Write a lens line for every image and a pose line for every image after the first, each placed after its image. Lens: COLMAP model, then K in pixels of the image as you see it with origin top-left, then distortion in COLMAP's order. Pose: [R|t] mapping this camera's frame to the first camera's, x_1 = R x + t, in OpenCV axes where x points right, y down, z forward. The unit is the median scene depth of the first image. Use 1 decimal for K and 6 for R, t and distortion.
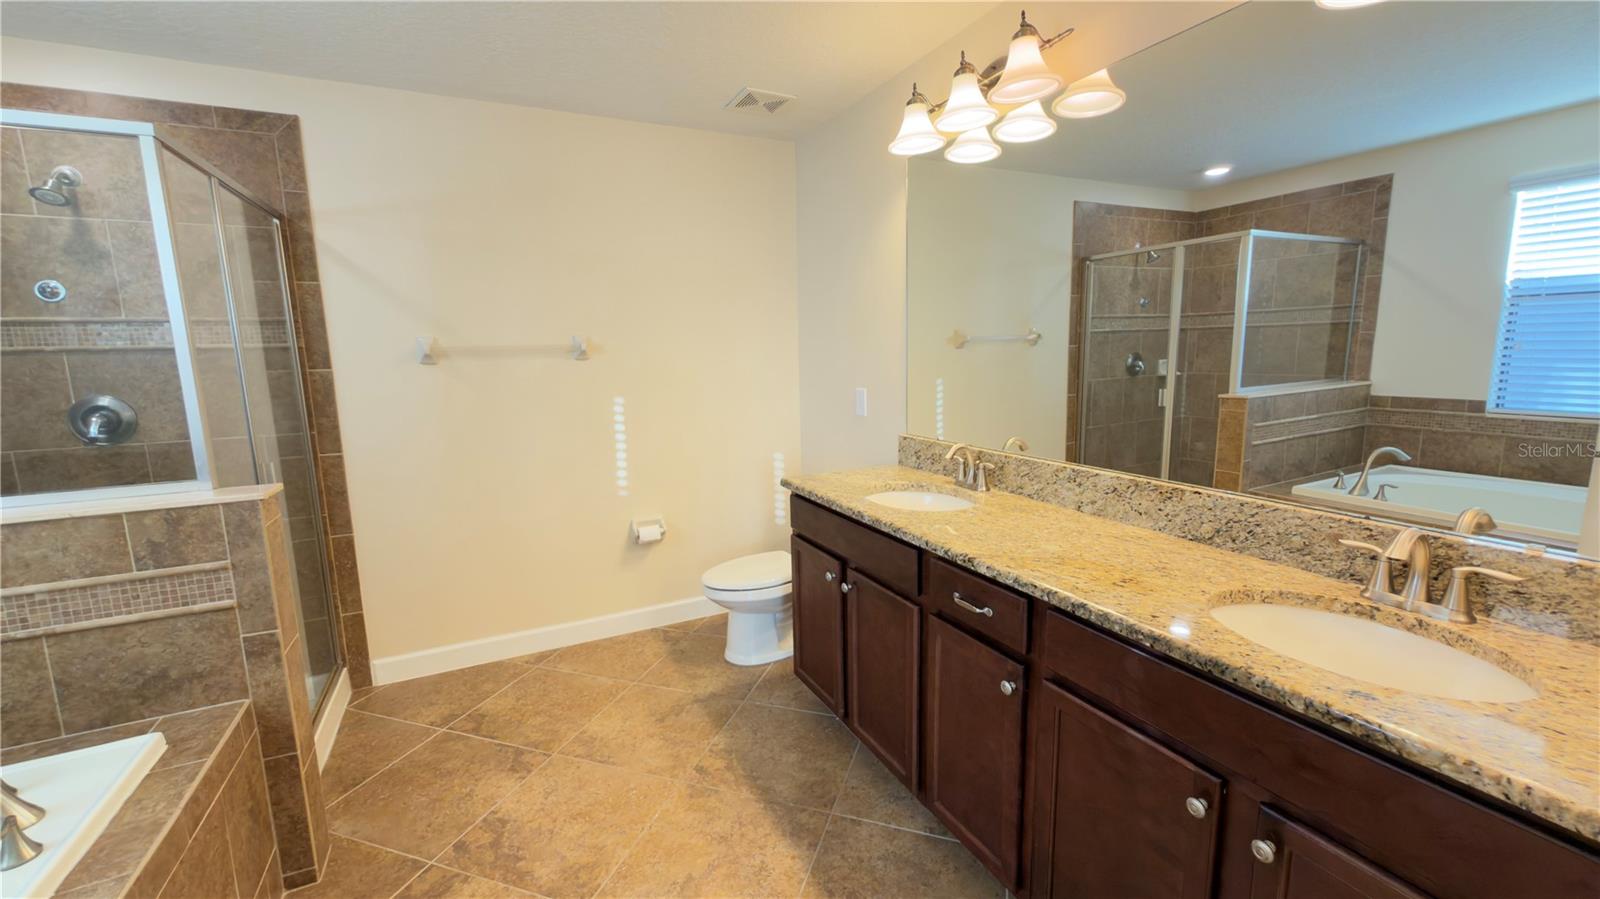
lens RADIAL K [[638.0, 0, 800.0], [0, 638.0, 449.5], [0, 0, 1]] dist [0.000953, -0.000482]
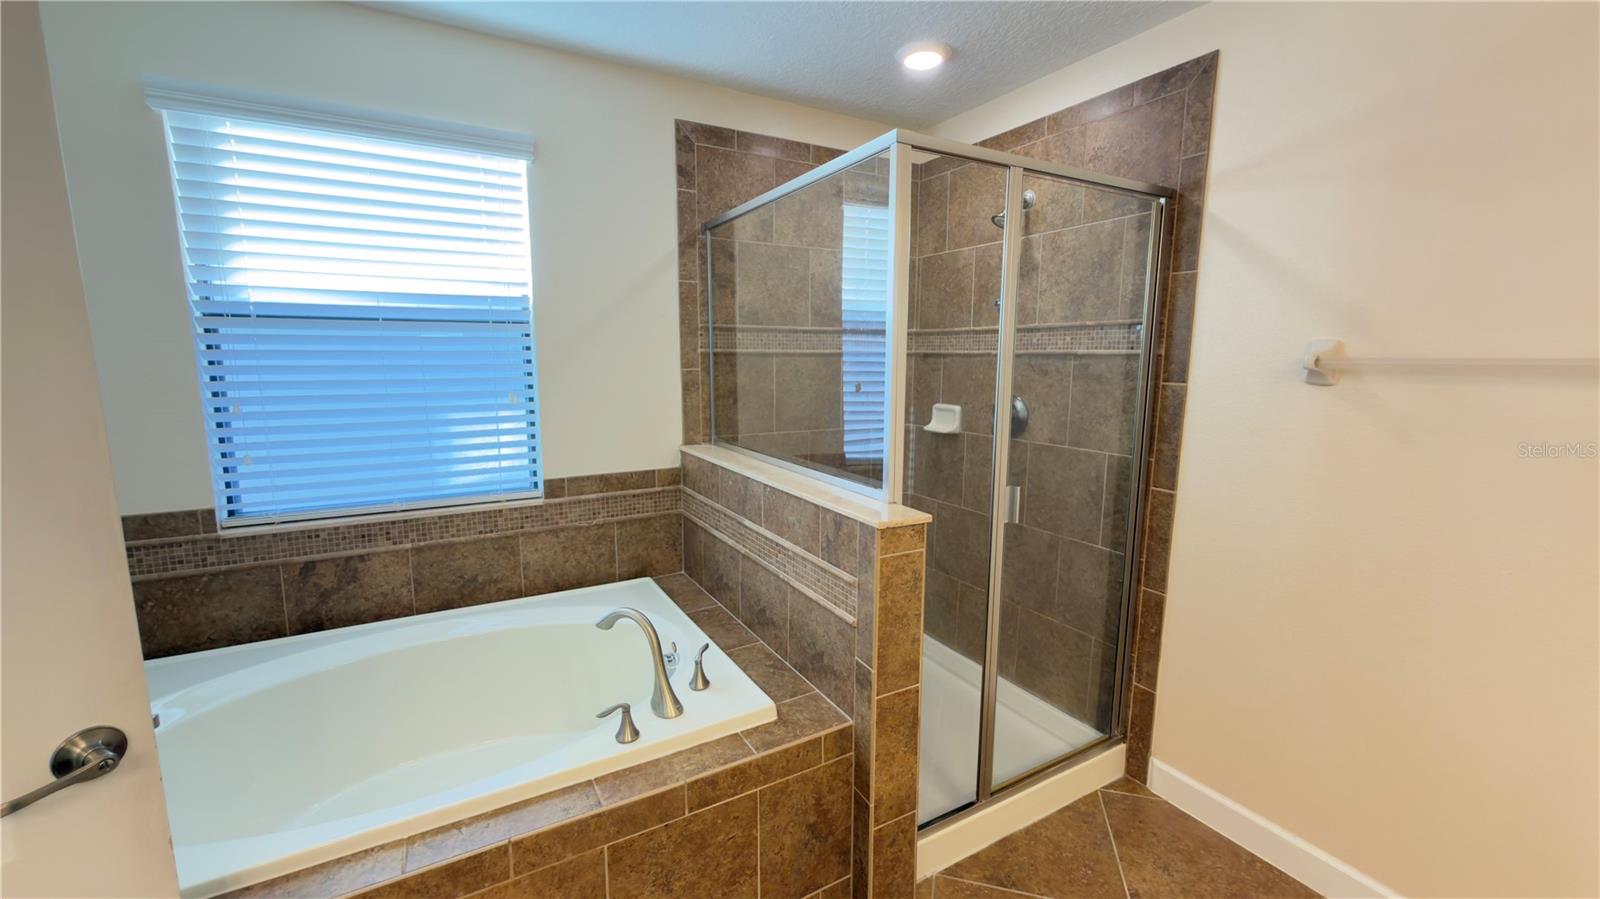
lens RADIAL K [[638.0, 0, 800.0], [0, 638.0, 449.5], [0, 0, 1]] dist [0.000953, -0.000482]
pose [[0.056567, 0.166242, -0.984461, 0.010183], [-0.161140, 0.974633, 0.155324, -0.092594], [0.985309, 0.149850, 0.081921, 0.489042]]
